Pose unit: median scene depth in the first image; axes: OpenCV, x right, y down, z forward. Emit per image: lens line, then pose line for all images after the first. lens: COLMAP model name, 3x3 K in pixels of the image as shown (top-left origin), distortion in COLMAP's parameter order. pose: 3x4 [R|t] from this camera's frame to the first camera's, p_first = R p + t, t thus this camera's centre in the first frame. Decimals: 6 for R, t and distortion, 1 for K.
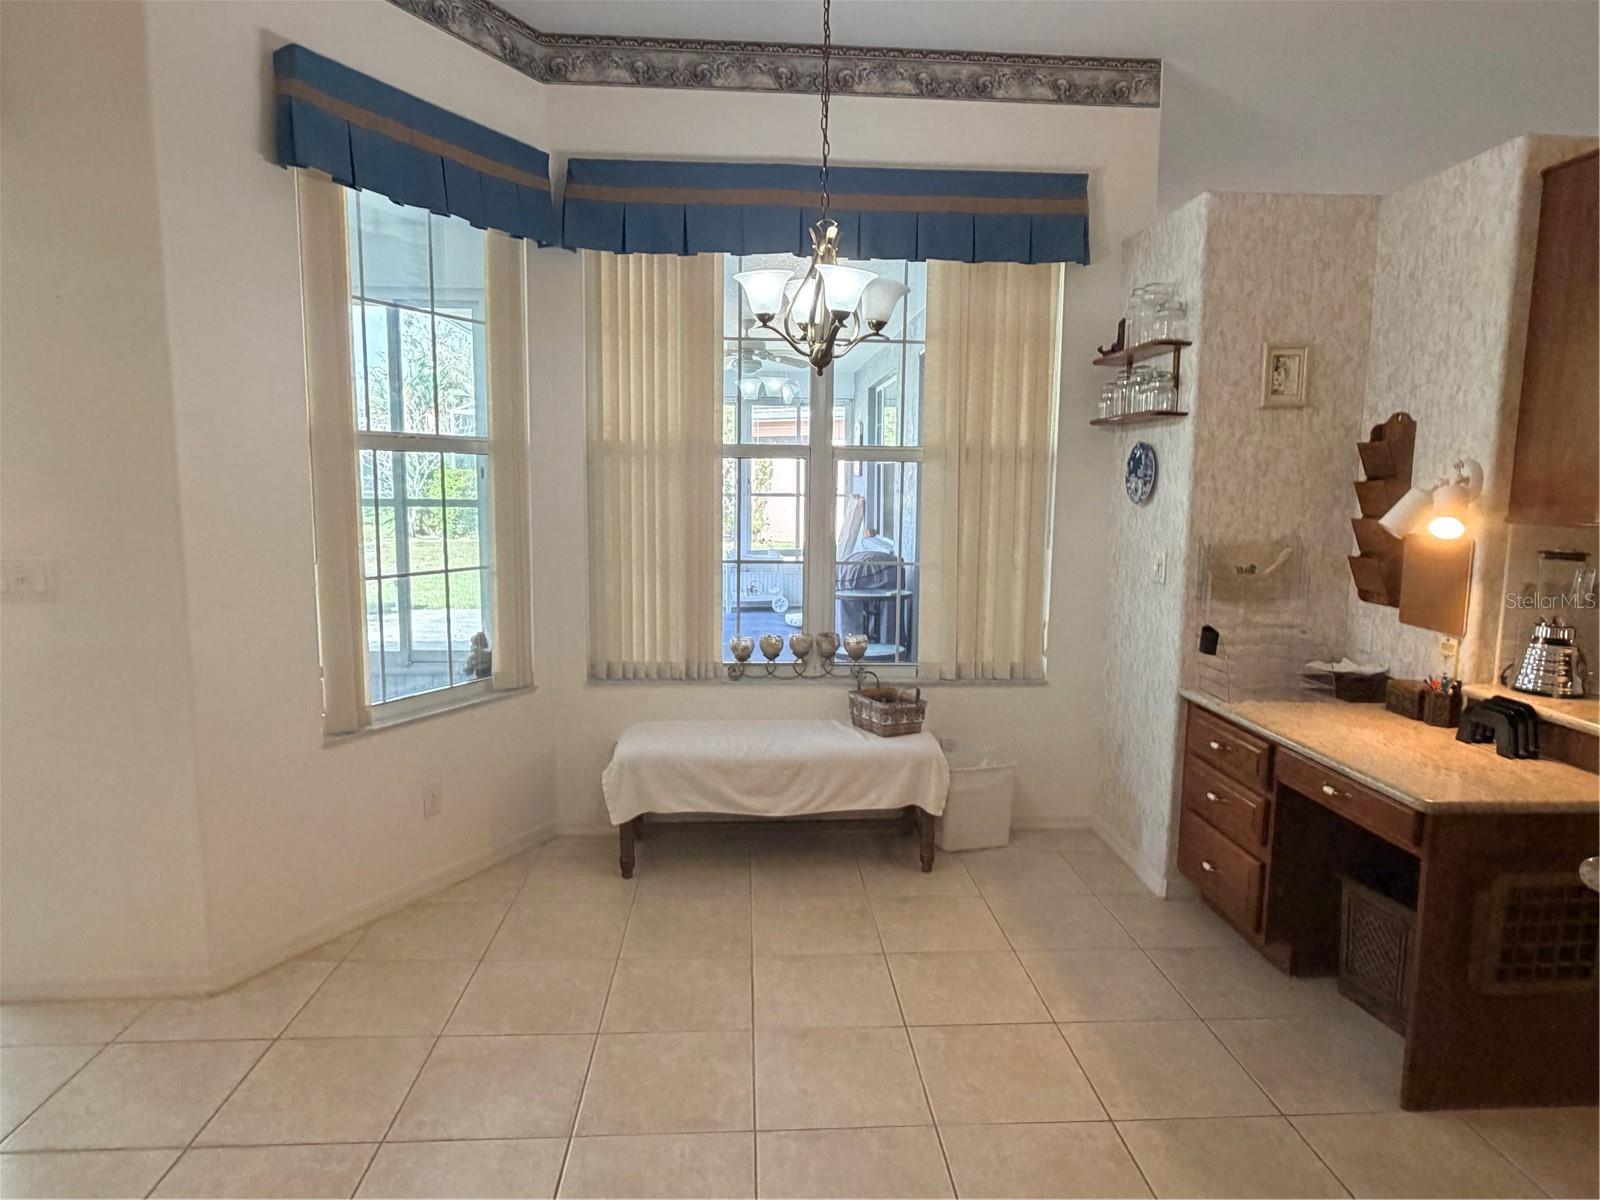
lens RADIAL K [[990.1, 0, 807.0], [0, 990.1, 596.4], [0, 0, 1]] dist [0.001627, -0.000402]
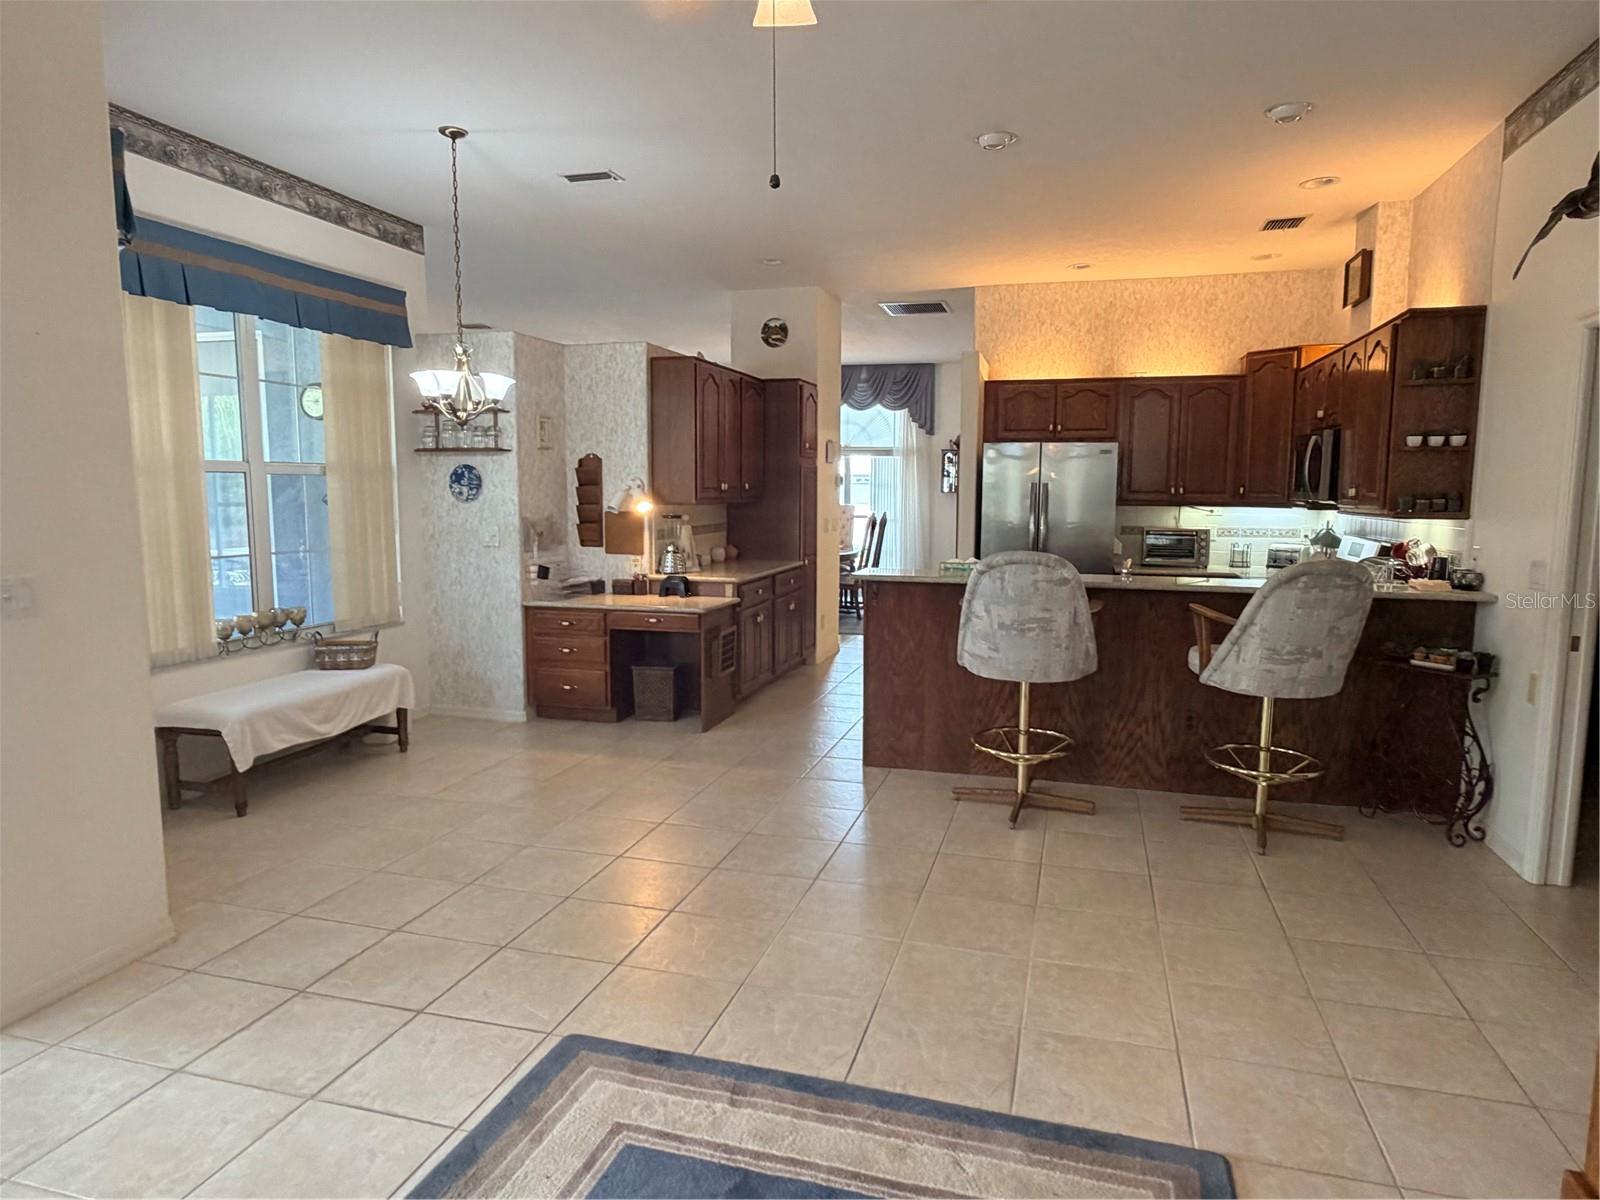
lens RADIAL K [[990.1, 0, 800.7], [0, 990.1, 598.9], [0, 0, 1]] dist [0.001627, -0.000402]
pose [[0.335650, -0.115407, 0.934891, -1.086915], [0.117284, 0.989864, 0.080086, 0.001363], [-0.934657, 0.082767, 0.345783, -0.089978]]
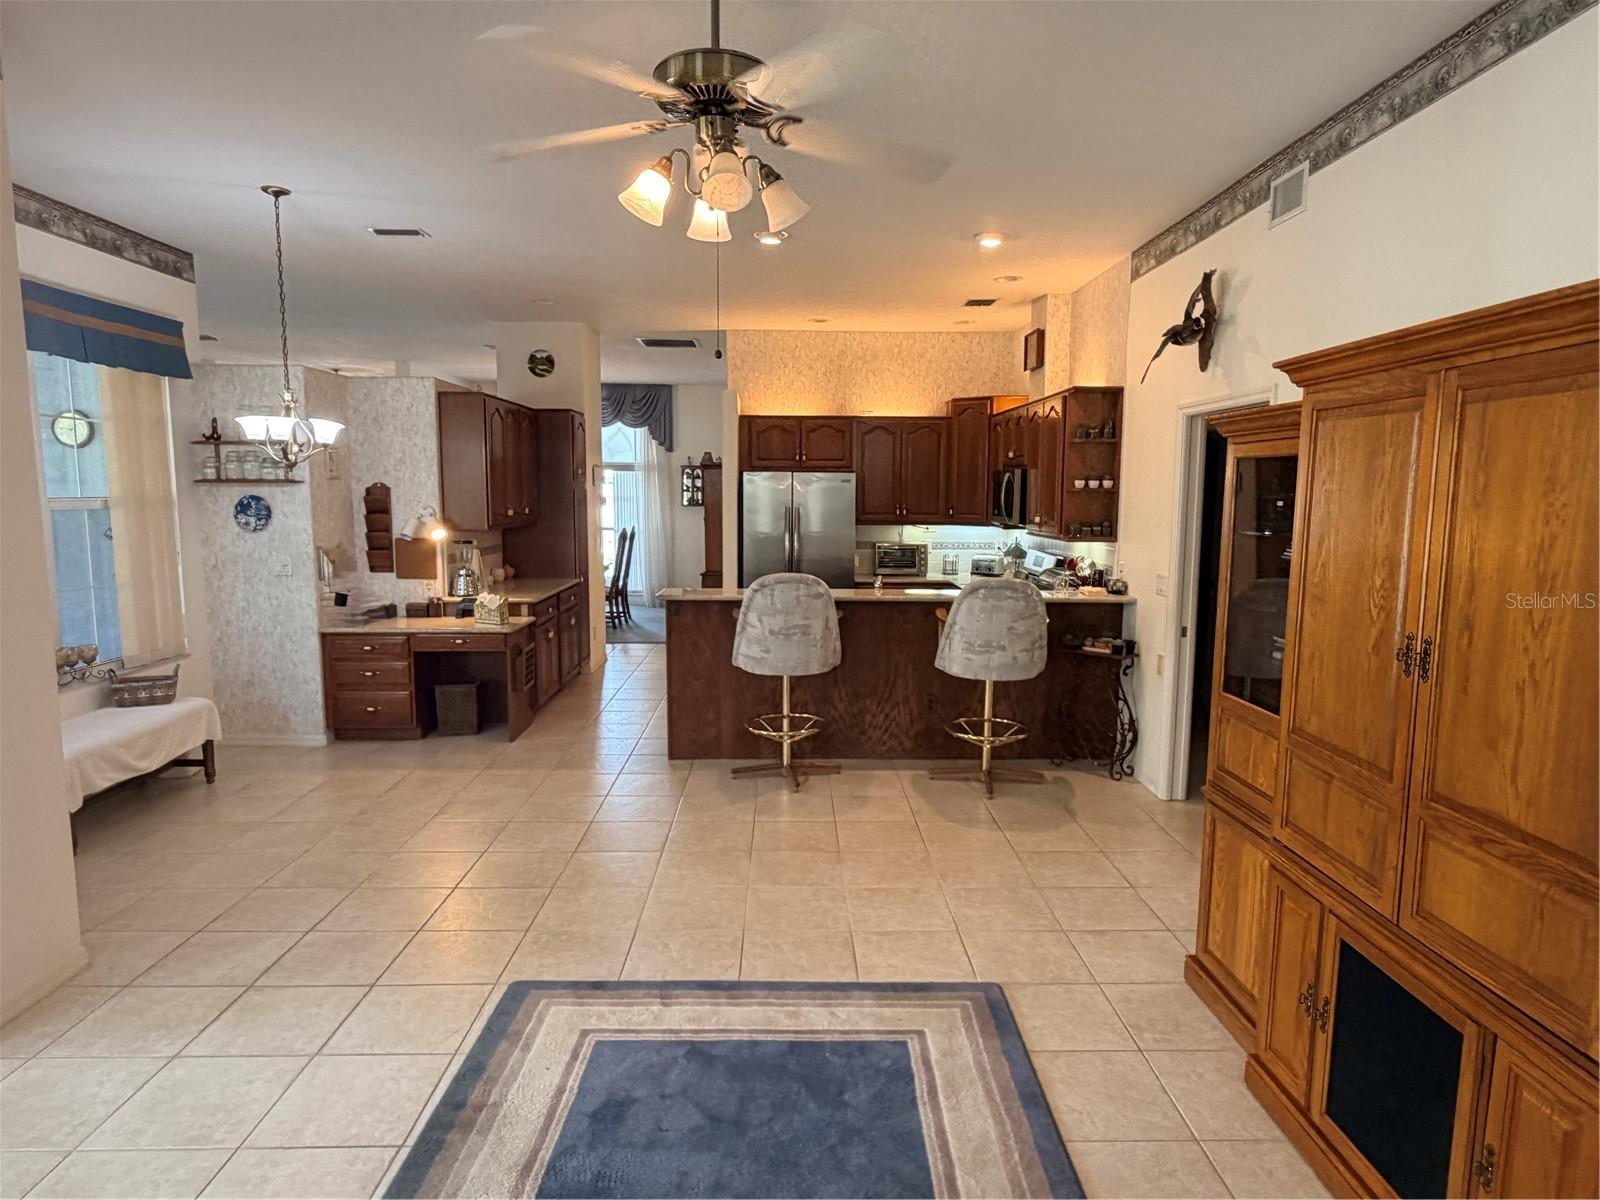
lens RADIAL K [[990.1, 0, 806.7], [0, 990.1, 610.0], [0, 0, 1]] dist [0.001627, -0.000402]
pose [[0.043151, -0.132283, 0.990272, -1.348968], [0.121073, 0.984583, 0.126247, -0.063513], [-0.991705, 0.114447, 0.058501, -0.011912]]
